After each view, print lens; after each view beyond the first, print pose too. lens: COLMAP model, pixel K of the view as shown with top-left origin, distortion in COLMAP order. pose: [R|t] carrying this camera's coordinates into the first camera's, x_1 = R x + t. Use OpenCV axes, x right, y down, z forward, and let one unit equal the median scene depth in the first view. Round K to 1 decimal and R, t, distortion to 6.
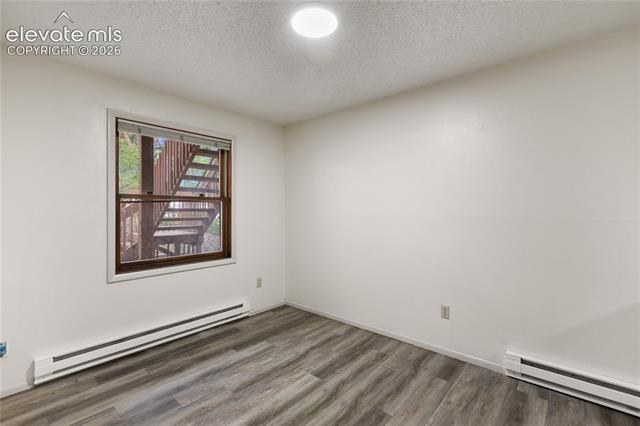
lens RADIAL K [[290.8, 0, 324.6], [0, 290.8, 213.1], [0, 0, 1]] dist [0.003213, -0.001037]
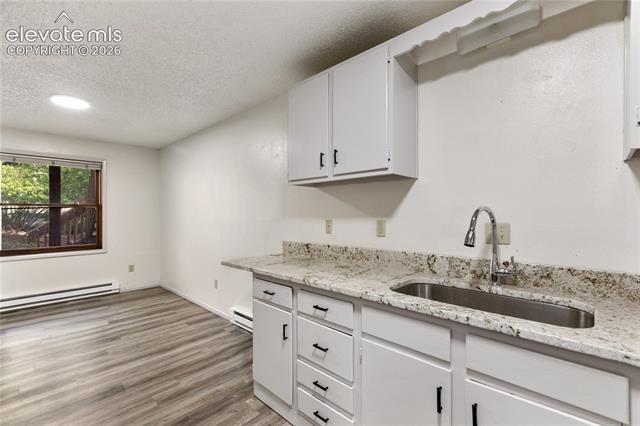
lens RADIAL K [[290.8, 0, 329.3], [0, 290.8, 212.2], [0, 0, 1]] dist [0.003213, -0.001037]
pose [[0.999468, -0.005007, -0.032214, 1.094797], [0.004524, 0.999876, -0.015052, 0.012018], [0.032285, 0.014898, 0.999368, -0.456783]]
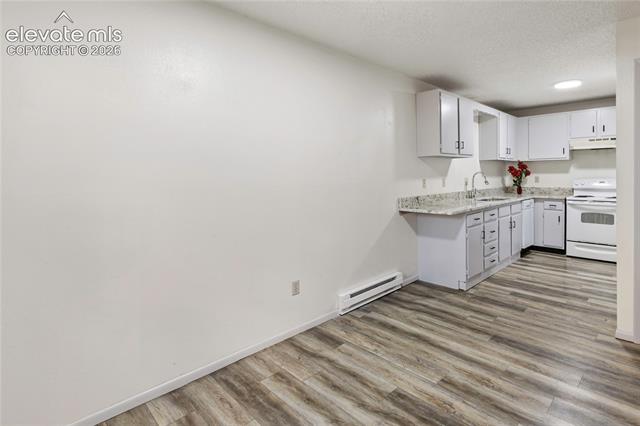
lens RADIAL K [[327.4, 0, 352.0], [0, 327.4, 183.9], [0, 0, 1]] dist [0.000546, 0.000062]
pose [[0.045697, -0.027735, 0.998570, -0.636973], [0.032155, 0.999137, 0.026279, -0.008352], [-0.998438, 0.030908, 0.046549, 0.815495]]
